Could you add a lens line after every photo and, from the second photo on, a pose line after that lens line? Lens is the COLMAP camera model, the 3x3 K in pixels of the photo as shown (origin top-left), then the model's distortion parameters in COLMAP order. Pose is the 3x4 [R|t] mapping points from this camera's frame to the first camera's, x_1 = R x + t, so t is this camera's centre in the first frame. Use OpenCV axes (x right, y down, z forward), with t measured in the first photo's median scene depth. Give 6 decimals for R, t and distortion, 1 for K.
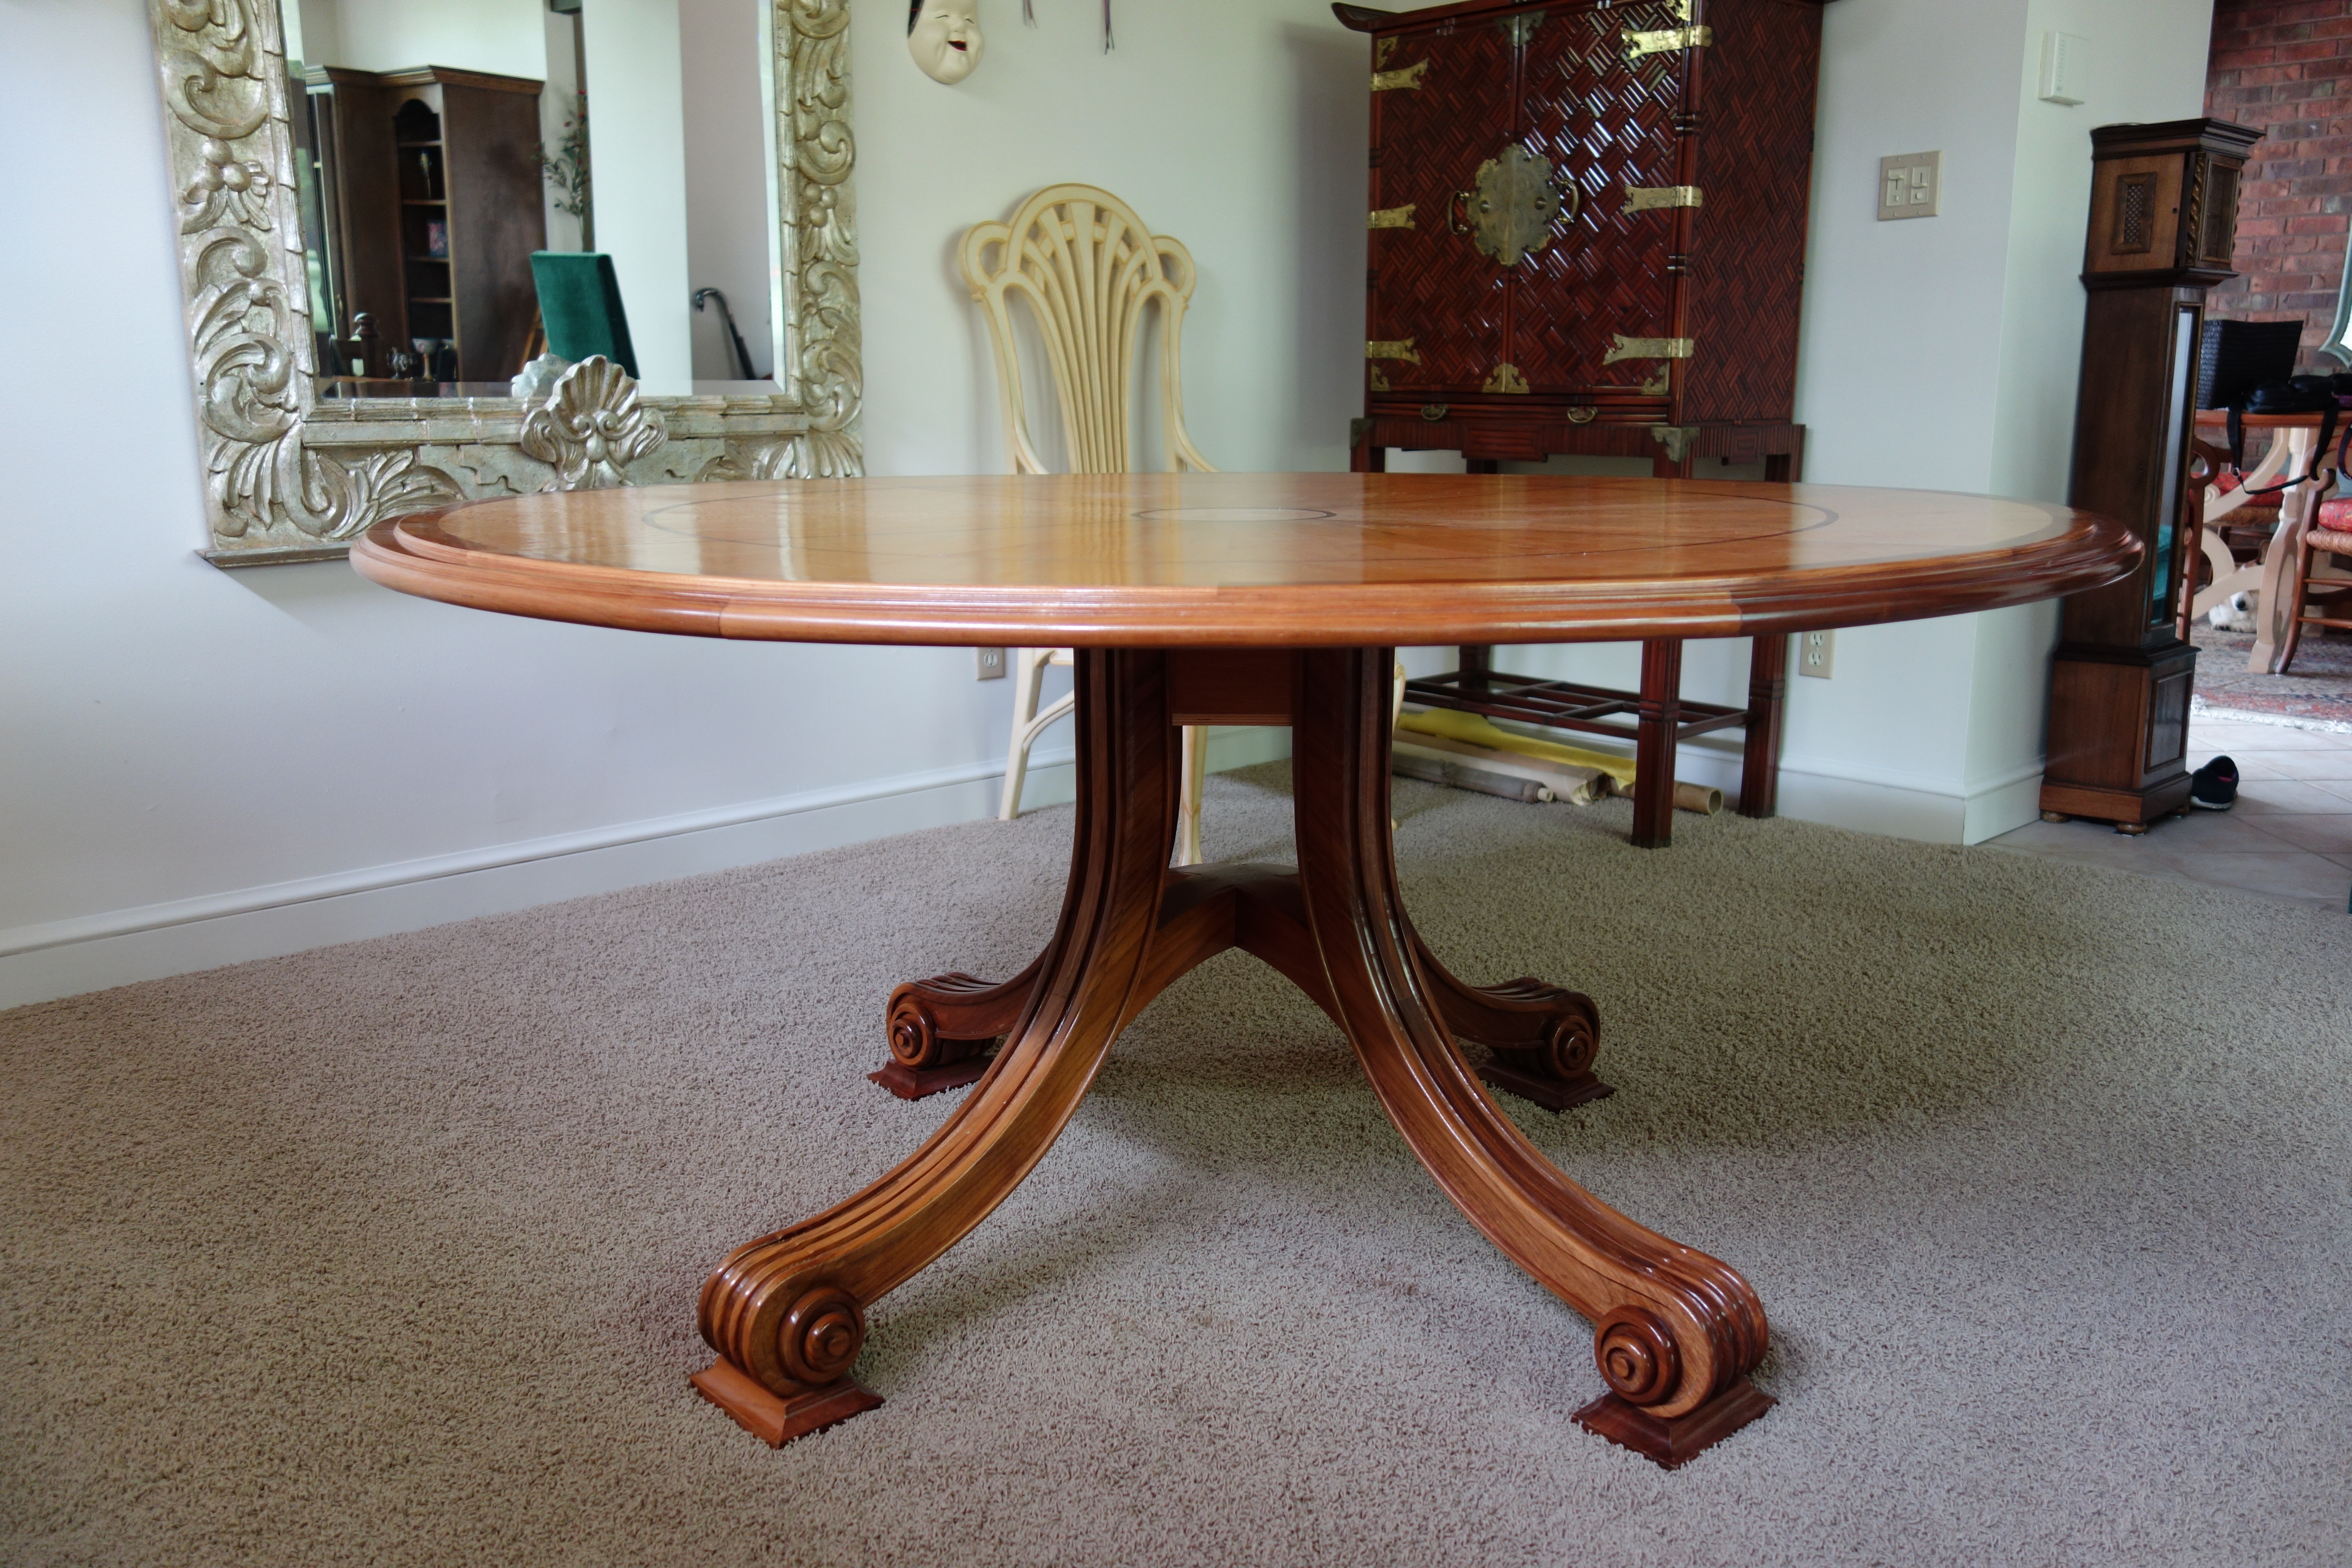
lens RADIAL K [[1851.1, 0, 1176.0], [0, 1851.1, 784.0], [0, 0, 1]] dist [0.000107, -0.001984]
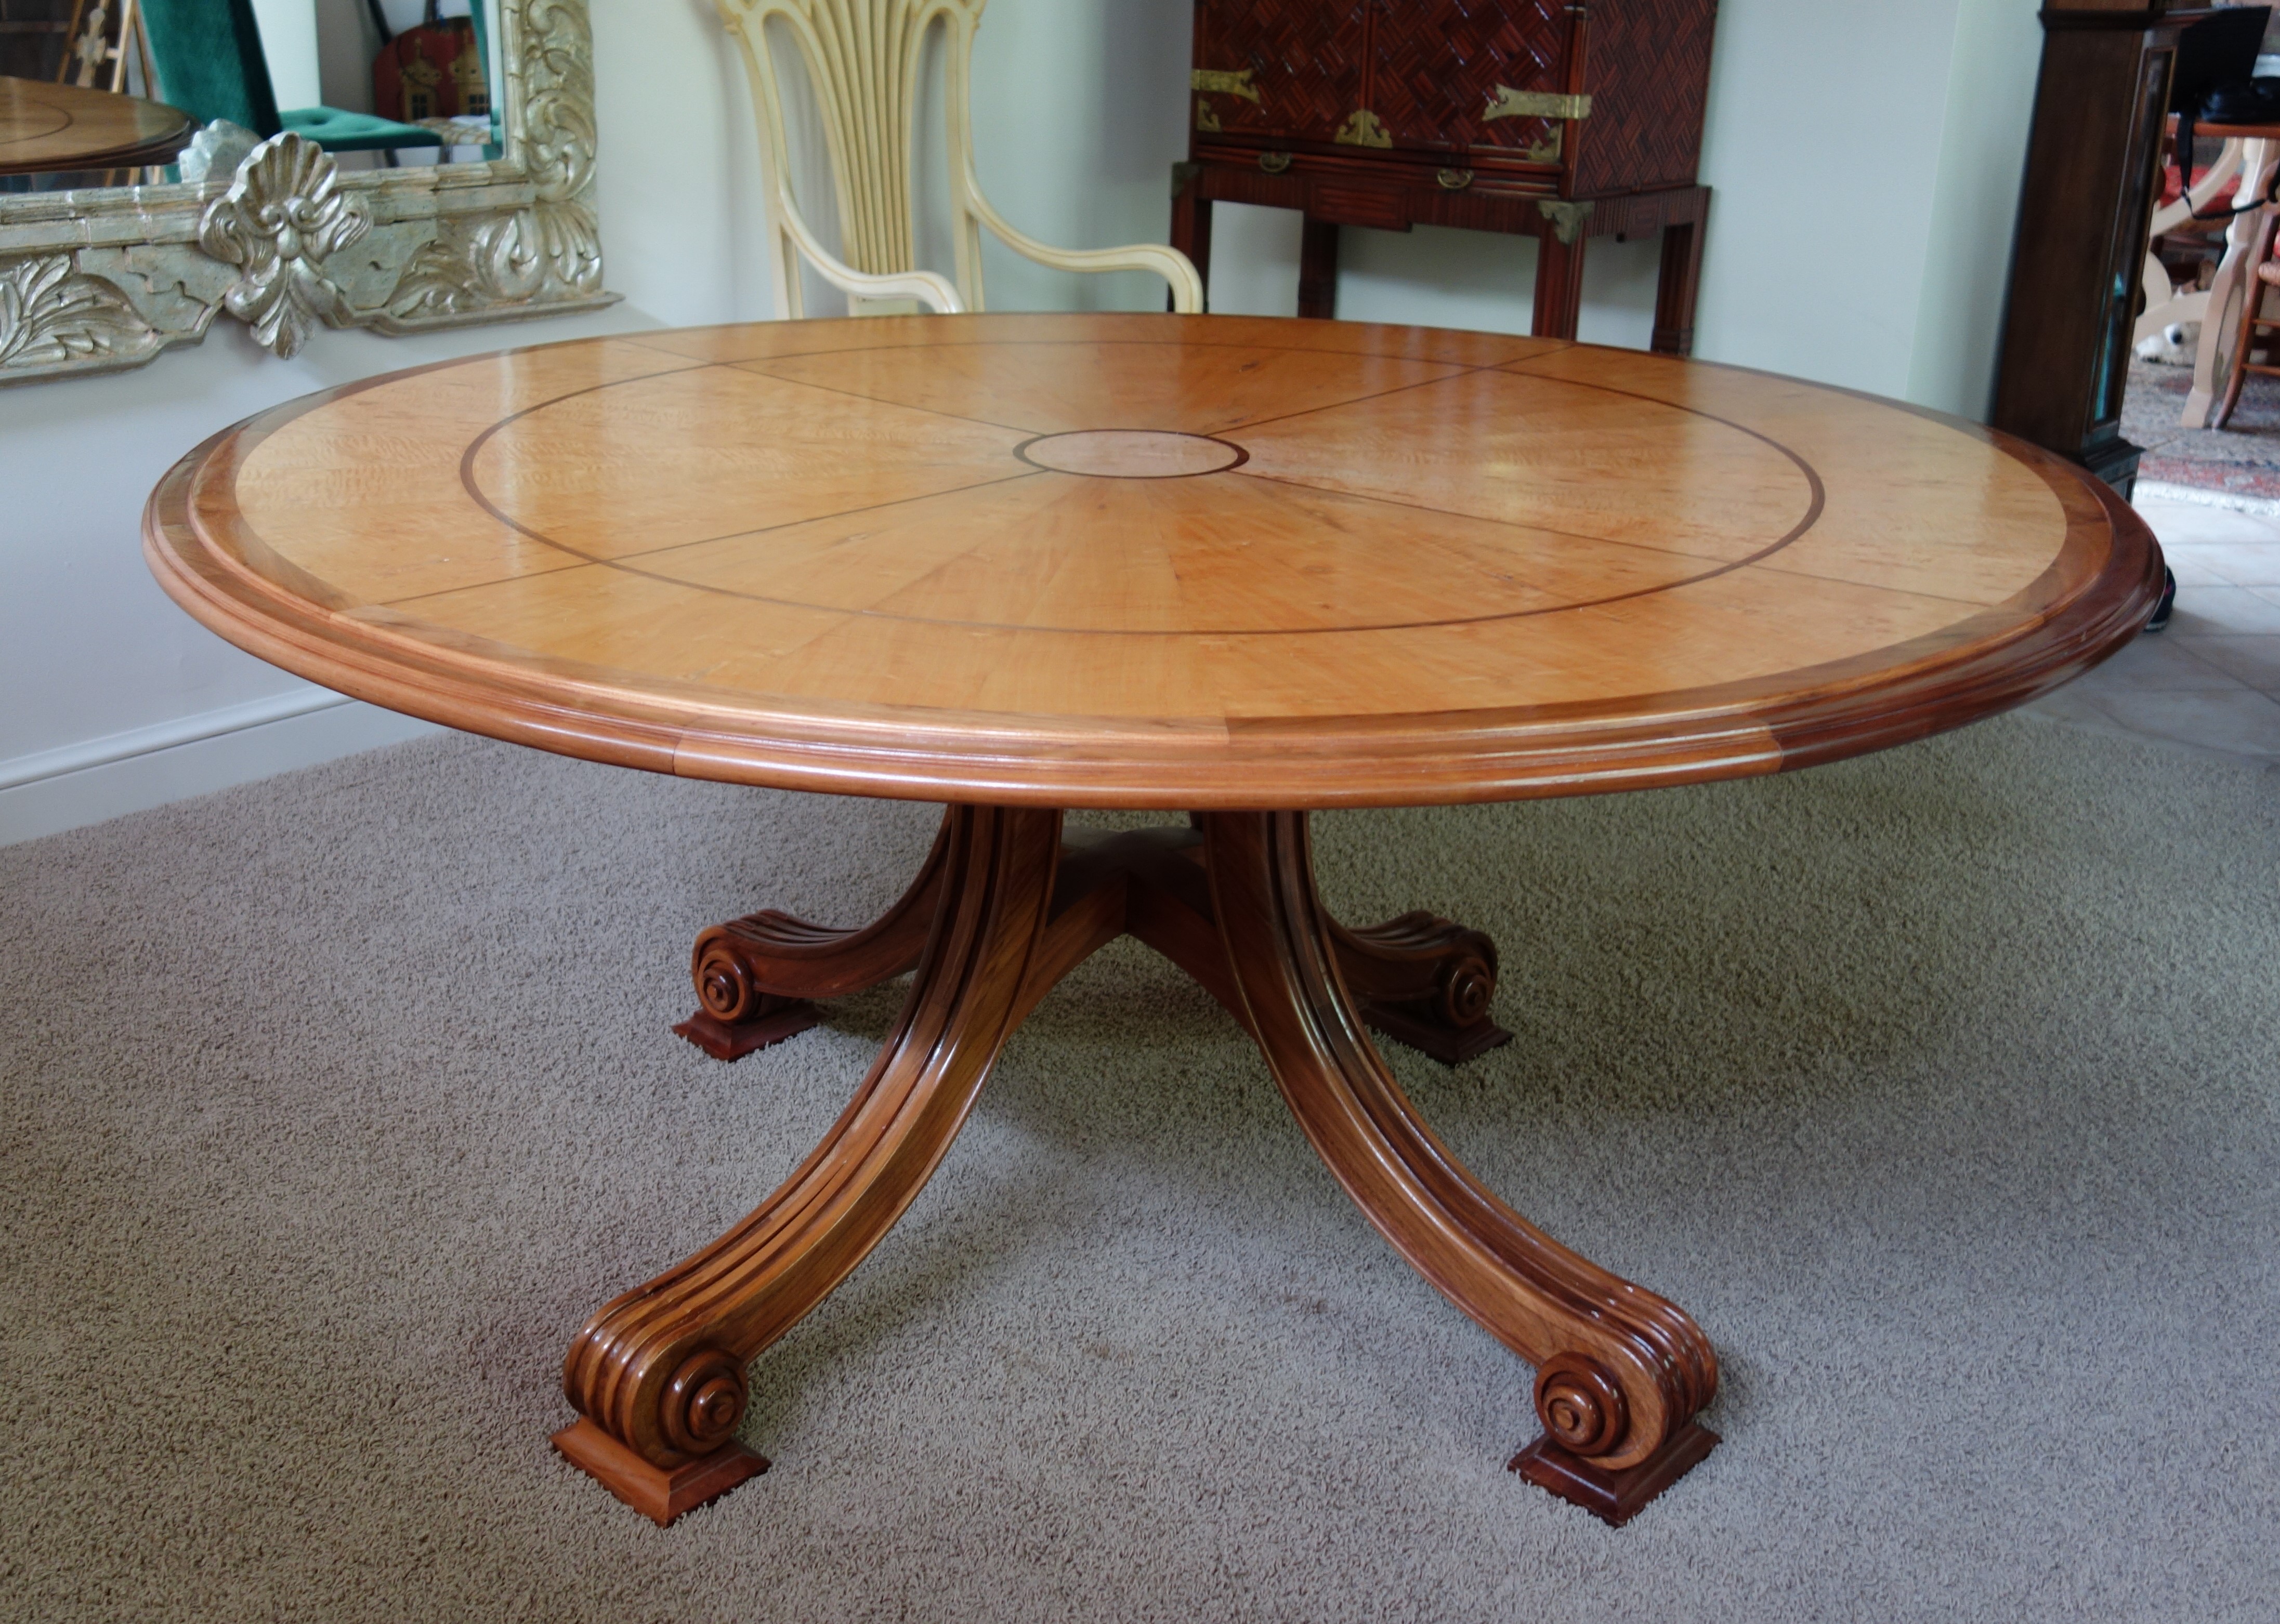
lens RADIAL K [[2239.3, 0, 999.8], [0, 2239.3, 742.5], [0, 0, 1]] dist [-0.002658, 0.002165]
pose [[0.998347, -0.007660, 0.056964, -0.078637], [0.000358, 0.991890, 0.127097, -0.123728], [-0.057475, -0.126866, 0.990253, -0.048243]]
